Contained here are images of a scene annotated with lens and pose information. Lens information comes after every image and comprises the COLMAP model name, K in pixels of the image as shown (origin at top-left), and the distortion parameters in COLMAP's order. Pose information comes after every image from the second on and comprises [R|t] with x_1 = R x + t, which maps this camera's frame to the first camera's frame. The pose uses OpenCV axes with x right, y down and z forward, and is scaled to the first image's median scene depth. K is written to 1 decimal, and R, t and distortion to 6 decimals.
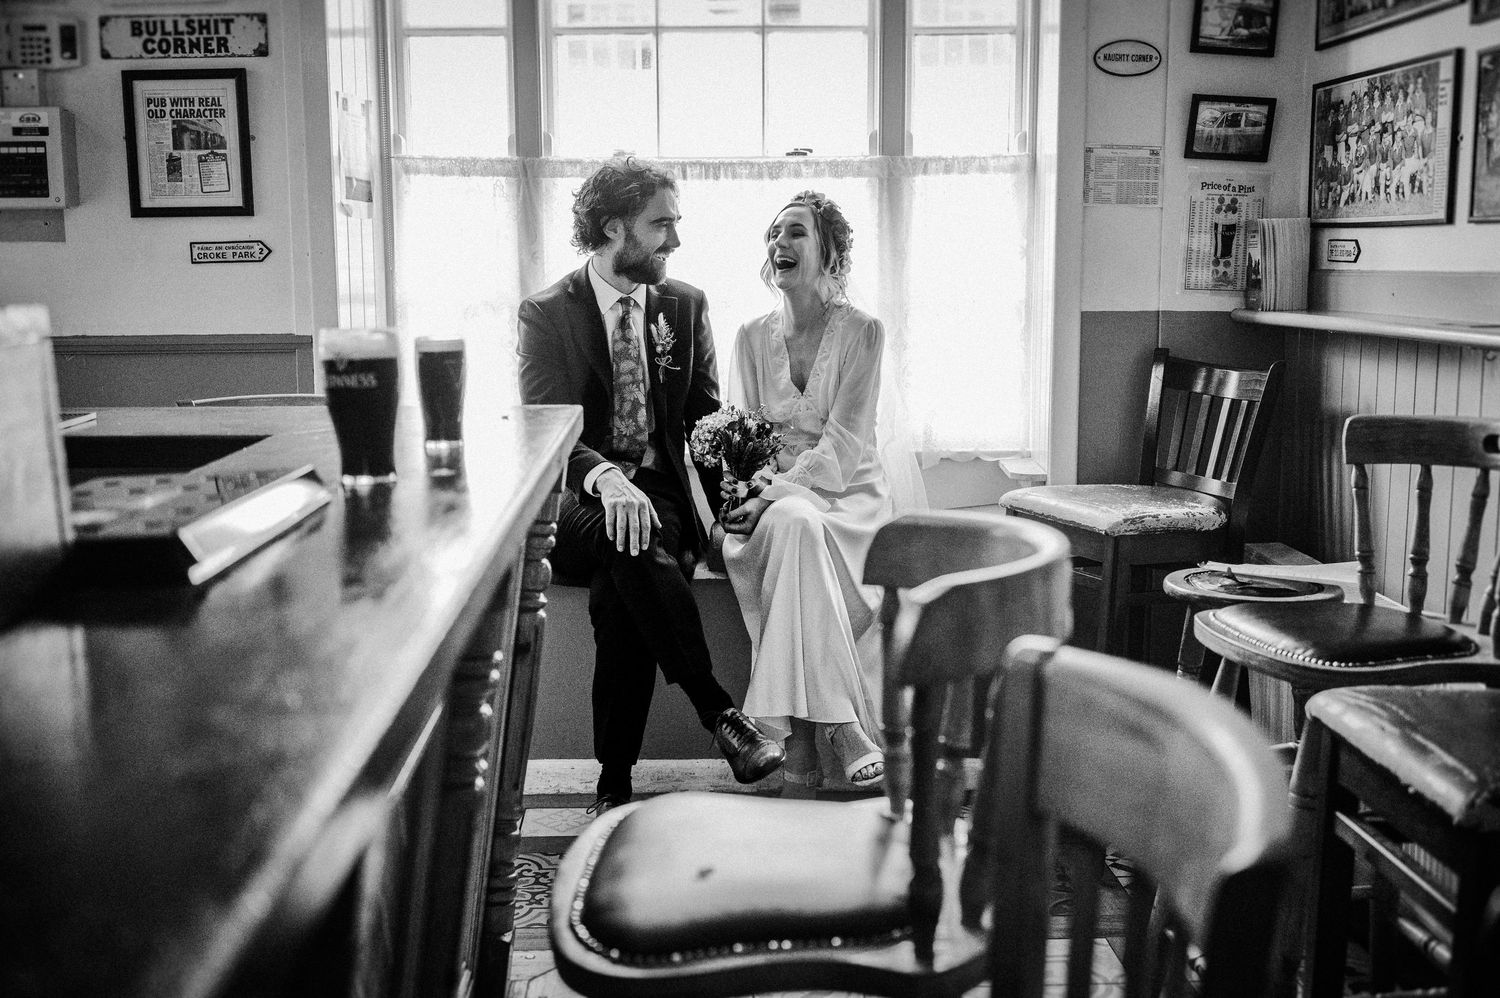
lens RADIAL K [[1587.5, 0, 757.6], [0, 1587.5, 497.7], [0, 0, 1]] dist [-0.000178, -0.018123]
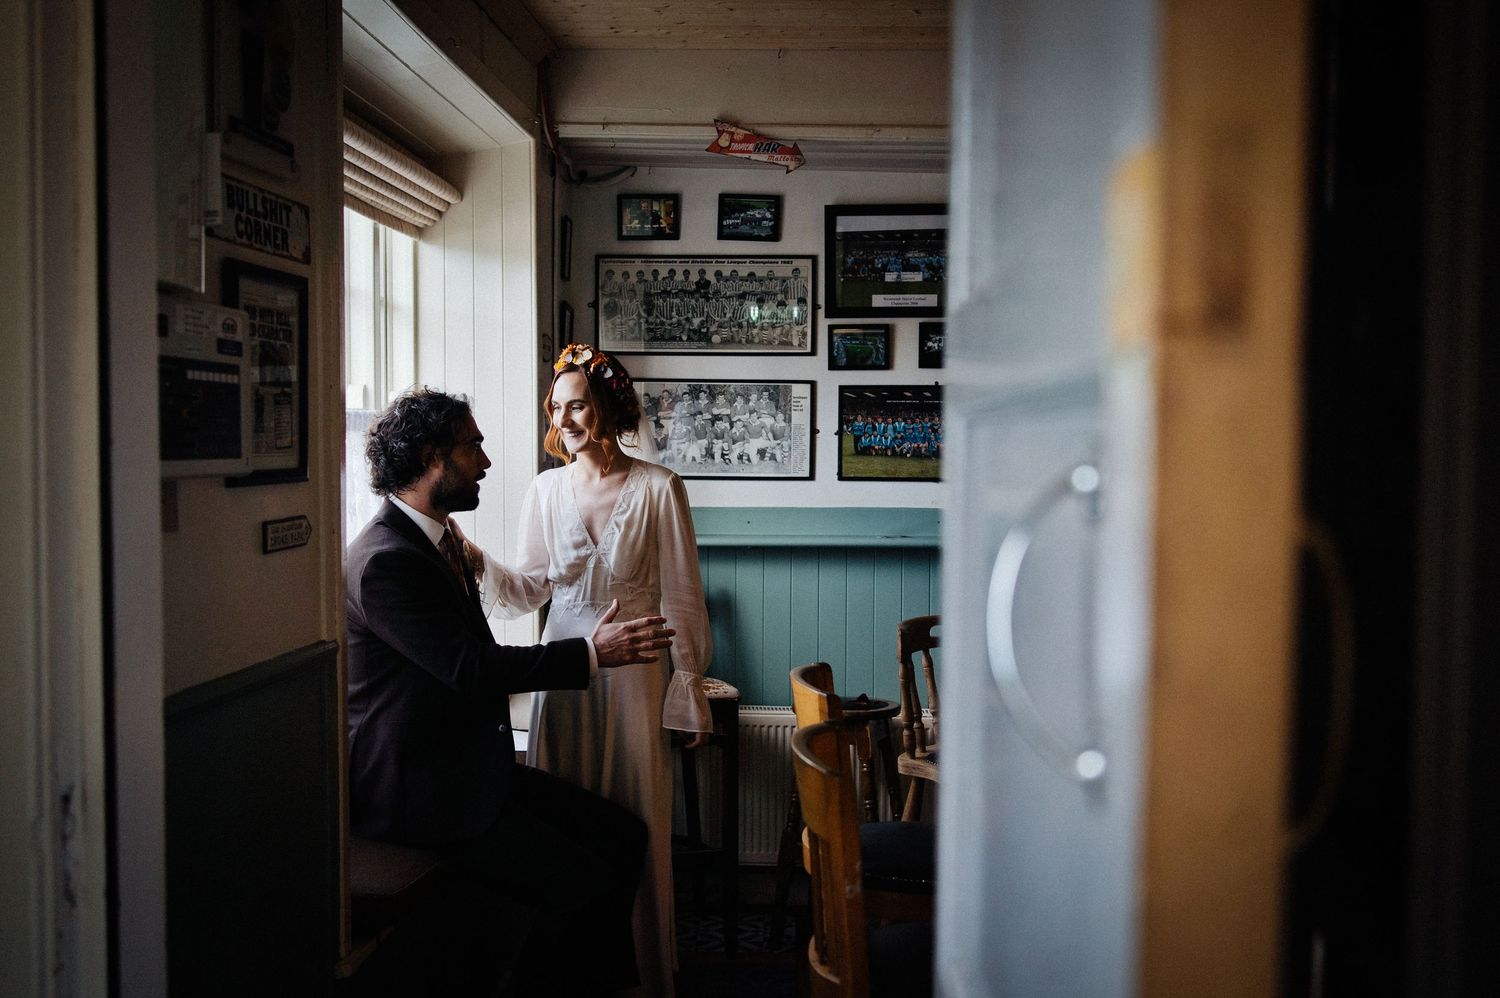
lens RADIAL K [[1537.2, 0, 750.0], [0, 1537.2, 499.0], [0, 0, 1]] dist [0.003715, -0.017510]
pose [[0.073054, -0.028328, 0.996926, -1.005338], [0.149598, 0.988599, 0.017129, -0.155526], [-0.986044, 0.147887, 0.076459, 0.769465]]
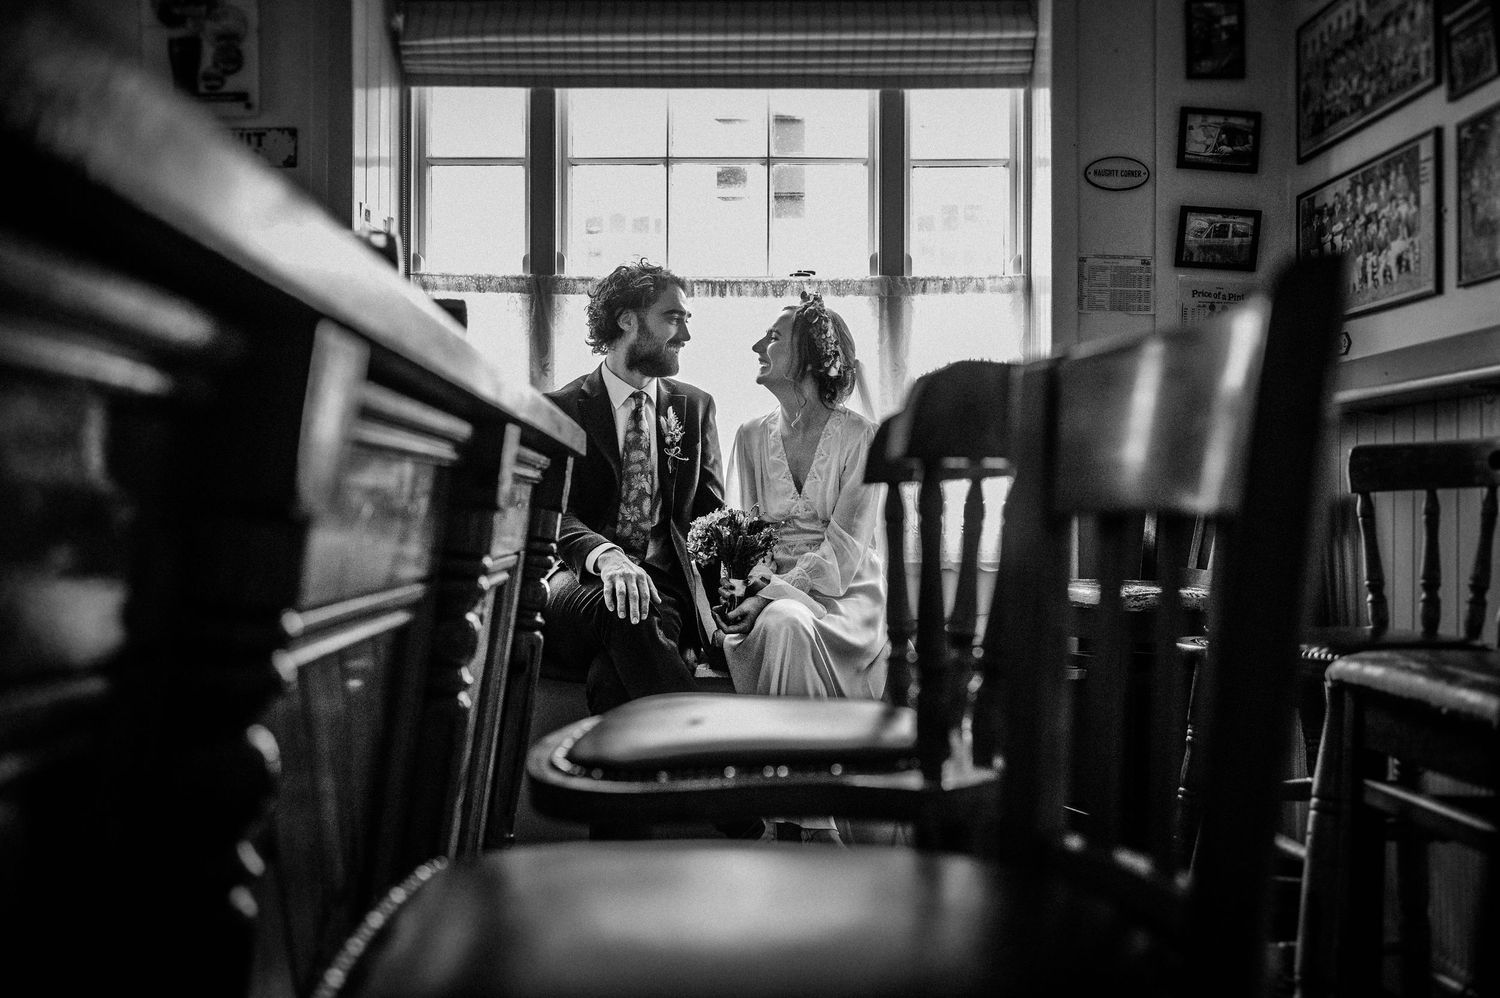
lens RADIAL K [[1537.2, 0, 750.0], [0, 1537.2, 499.0], [0, 0, 1]] dist [0.003715, -0.017510]
pose [[0.999938, 0.006484, -0.009090, 0.002183], [-0.007818, 0.987821, -0.155401, 0.094389], [0.007971, 0.155462, 0.987810, 0.031948]]
